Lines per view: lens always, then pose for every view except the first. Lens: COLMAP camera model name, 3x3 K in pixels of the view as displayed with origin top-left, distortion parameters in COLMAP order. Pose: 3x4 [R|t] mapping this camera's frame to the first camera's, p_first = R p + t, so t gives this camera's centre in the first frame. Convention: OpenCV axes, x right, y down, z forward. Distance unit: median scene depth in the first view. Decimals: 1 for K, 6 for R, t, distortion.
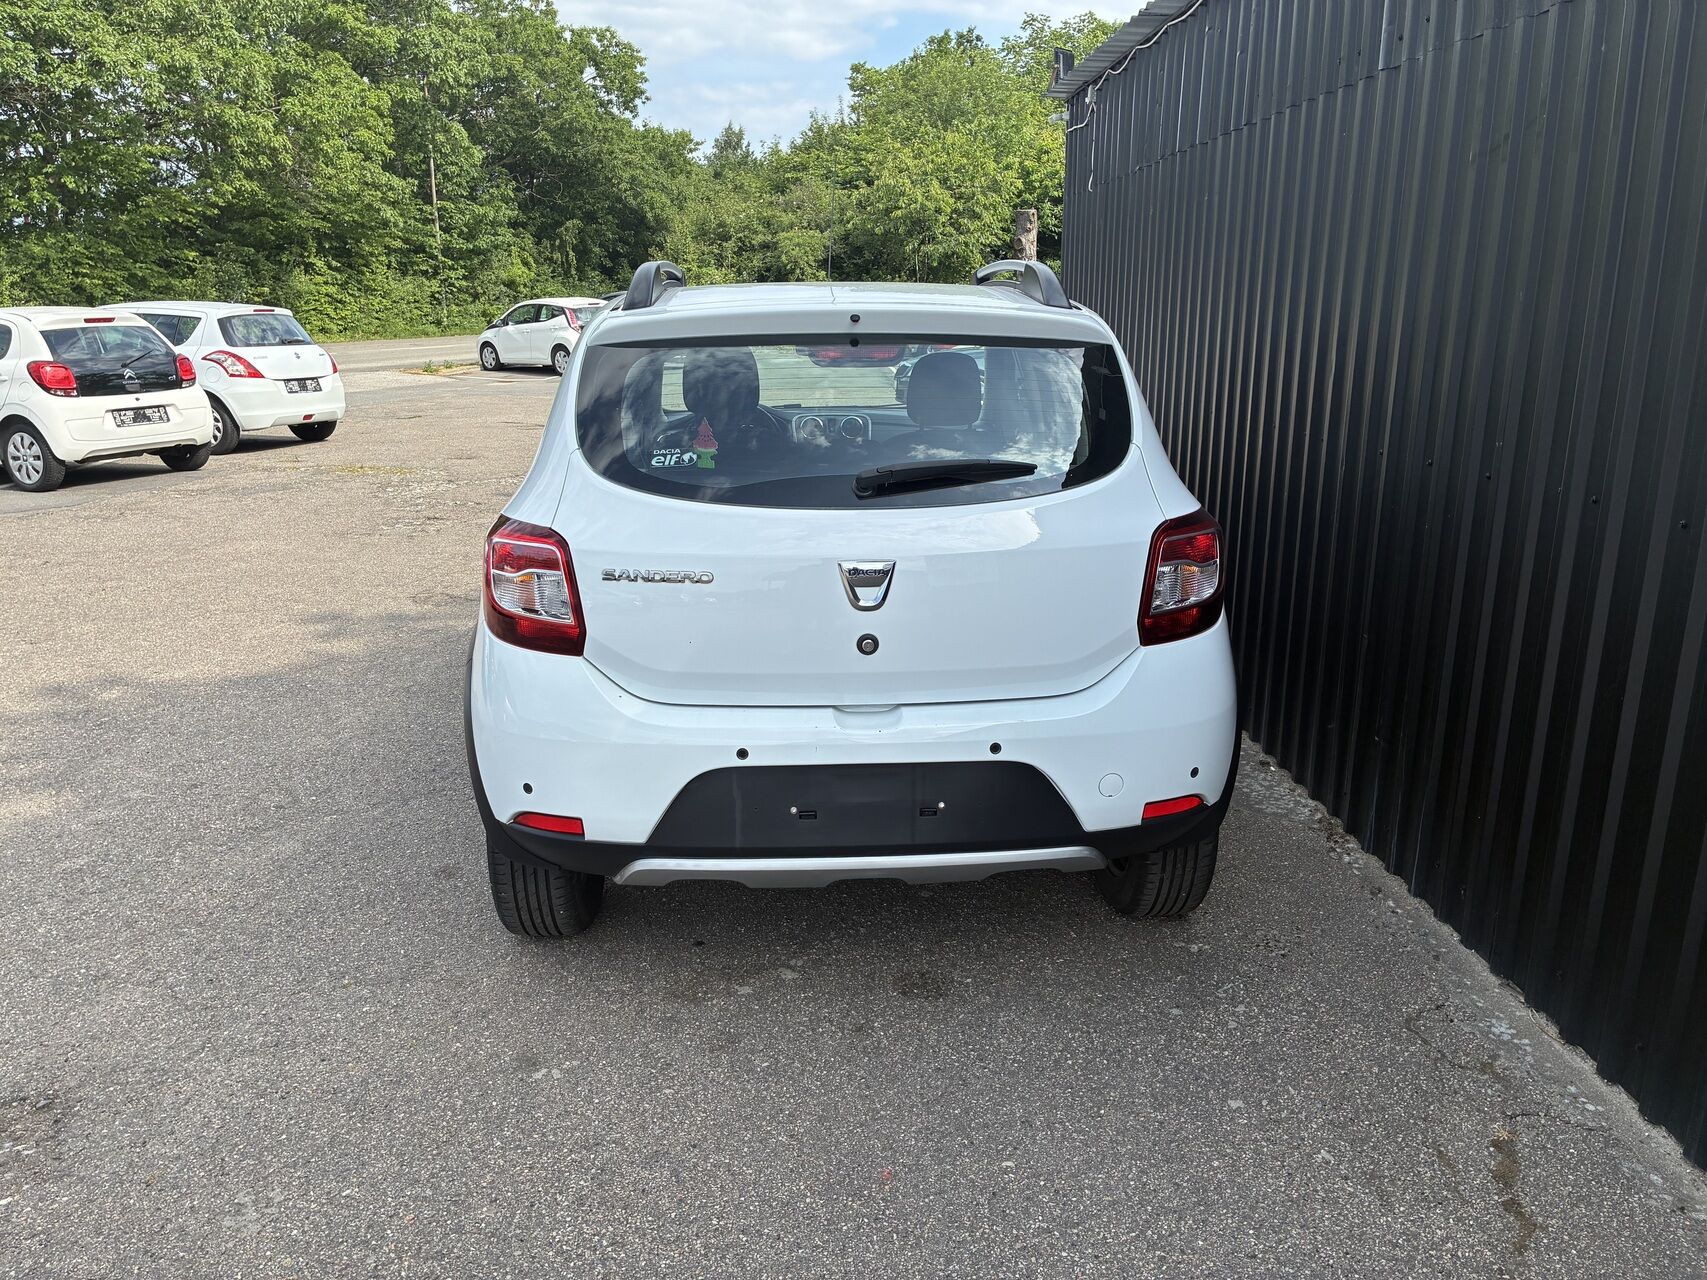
lens RADIAL K [[1272.5, 0, 863.9], [0, 1272.5, 634.1], [0, 0, 1]] dist [0.067302, -0.086580]
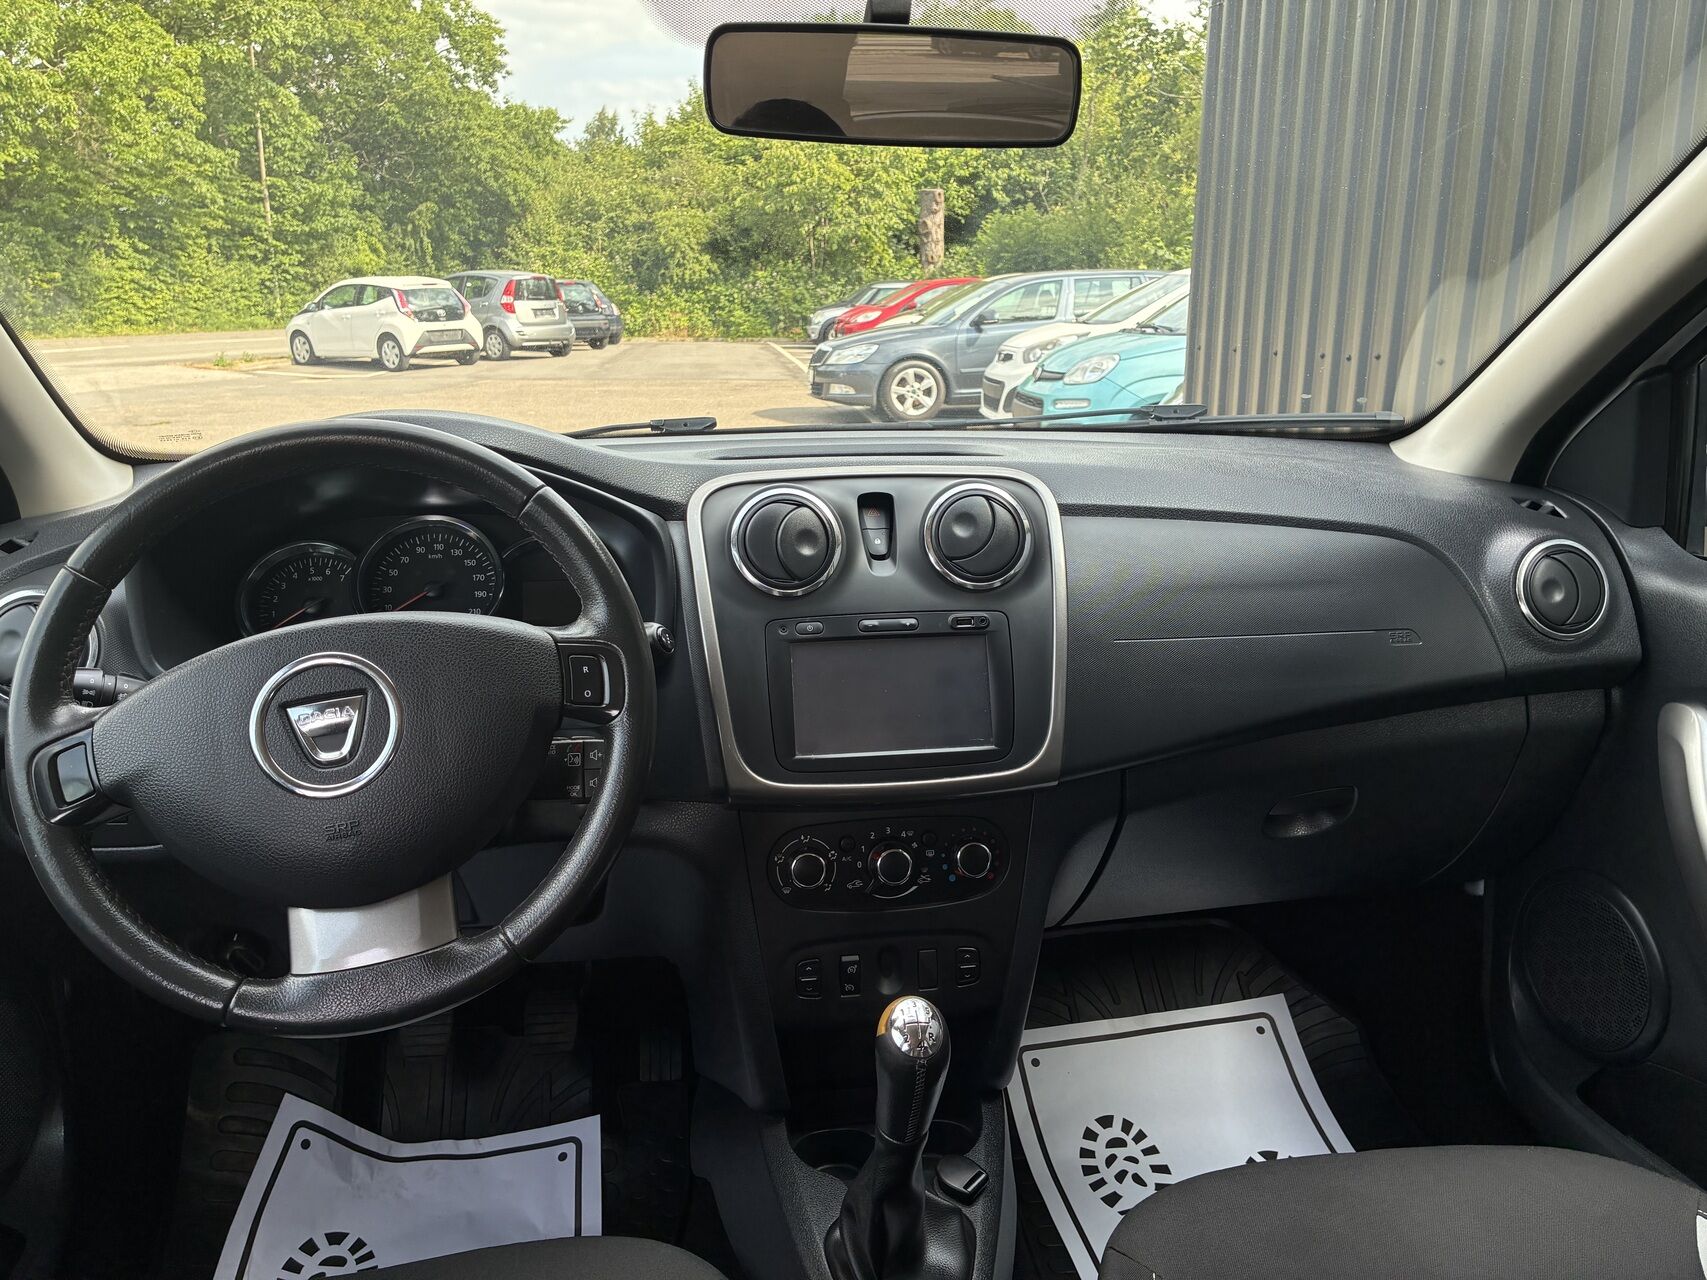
lens RADIAL K [[1301.5, 0, 880.6], [0, 1301.5, 636.4], [0, 0, 1]] dist [0.089283, -0.150287]
pose [[0.995173, -0.020186, 0.096034, -0.003730], [0.020439, 0.999790, -0.001643, -0.011529], [-0.095981, 0.003598, 0.995377, 0.065521]]
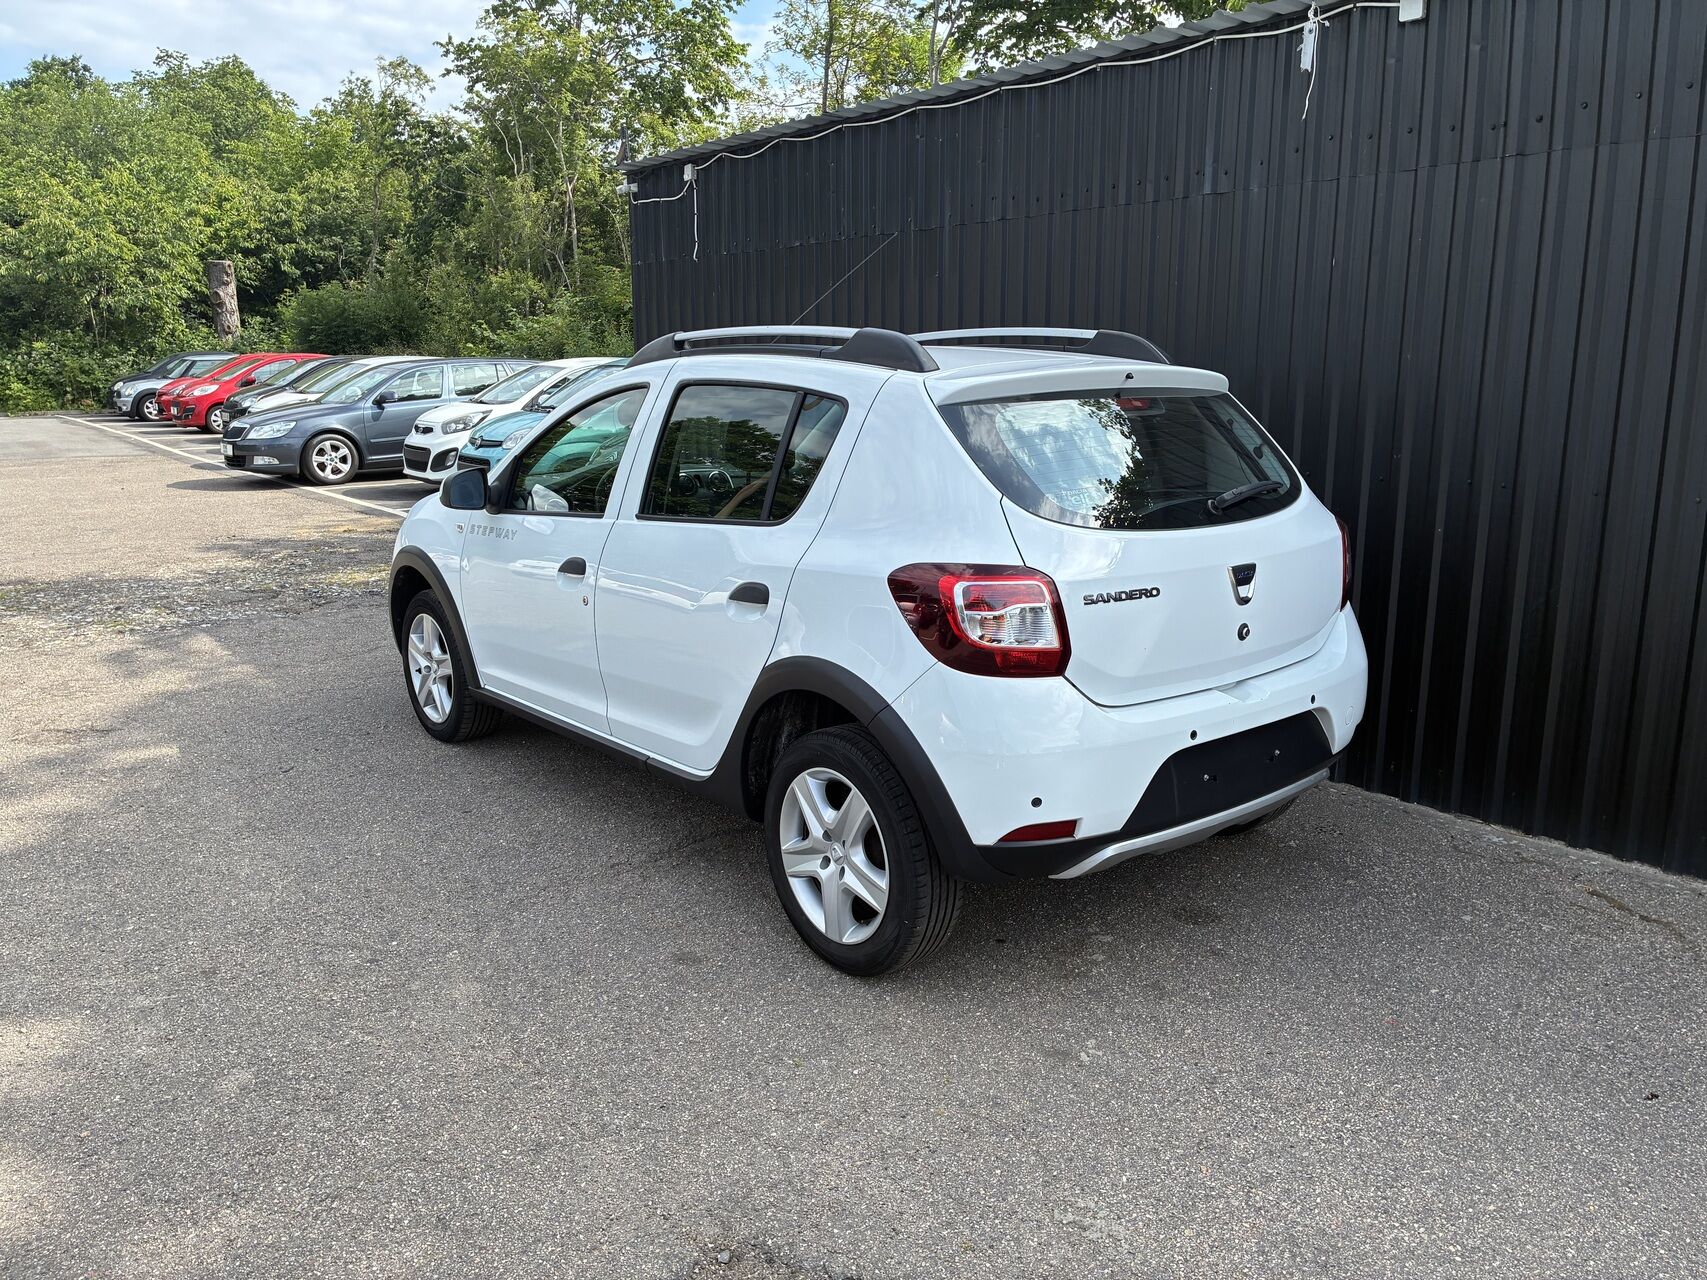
lens RADIAL K [[1272.5, 0, 863.9], [0, 1272.5, 634.1], [0, 0, 1]] dist [0.067302, -0.086580]
pose [[0.810905, -0.123293, 0.572042, -0.047562], [0.148531, 0.988904, 0.002587, -0.002263], [-0.566014, 0.082868, 0.820220, 0.008414]]
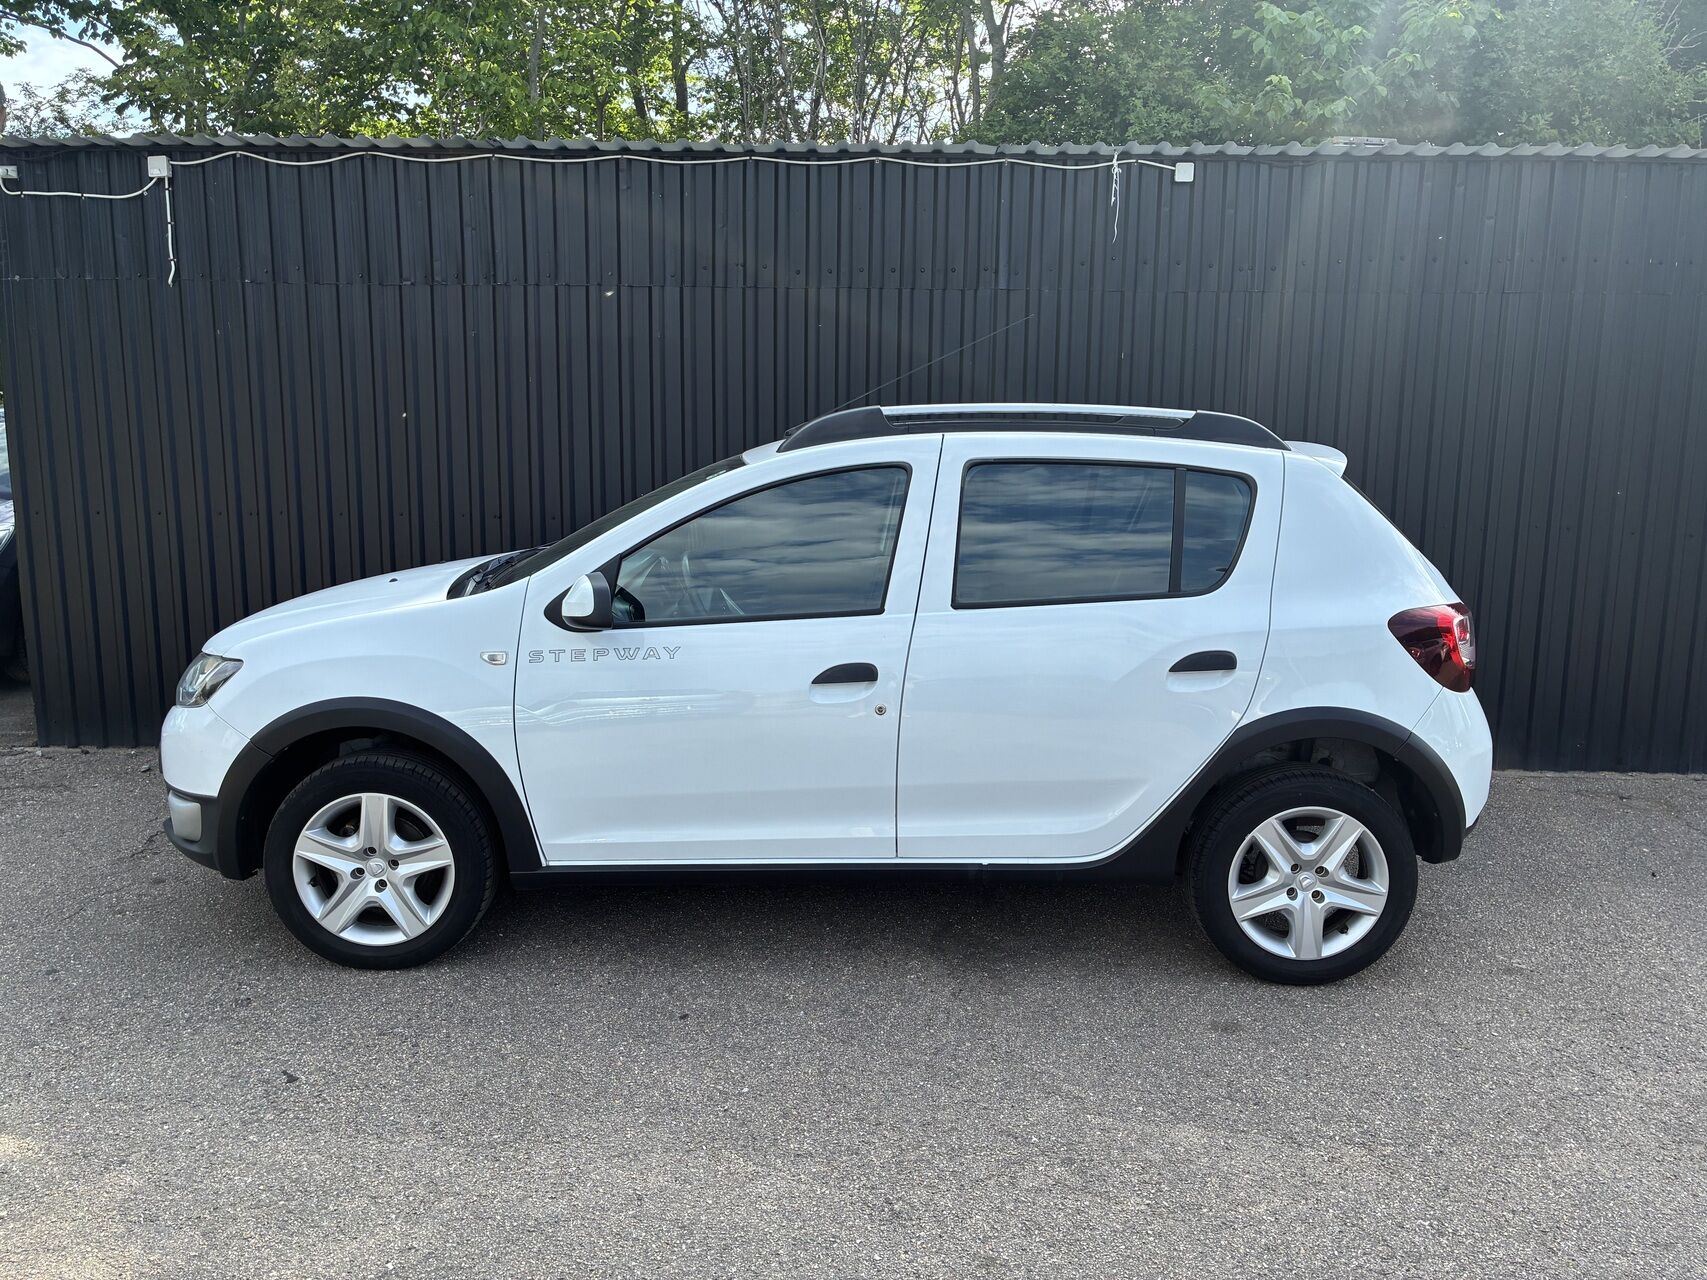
lens RADIAL K [[1272.5, 0, 863.9], [0, 1272.5, 634.1], [0, 0, 1]] dist [0.067302, -0.086580]
pose [[0.075789, -0.166234, 0.983170, -0.080808], [0.238804, 0.960337, 0.143965, -0.019539], [-0.968106, 0.223873, 0.112480, 0.070756]]
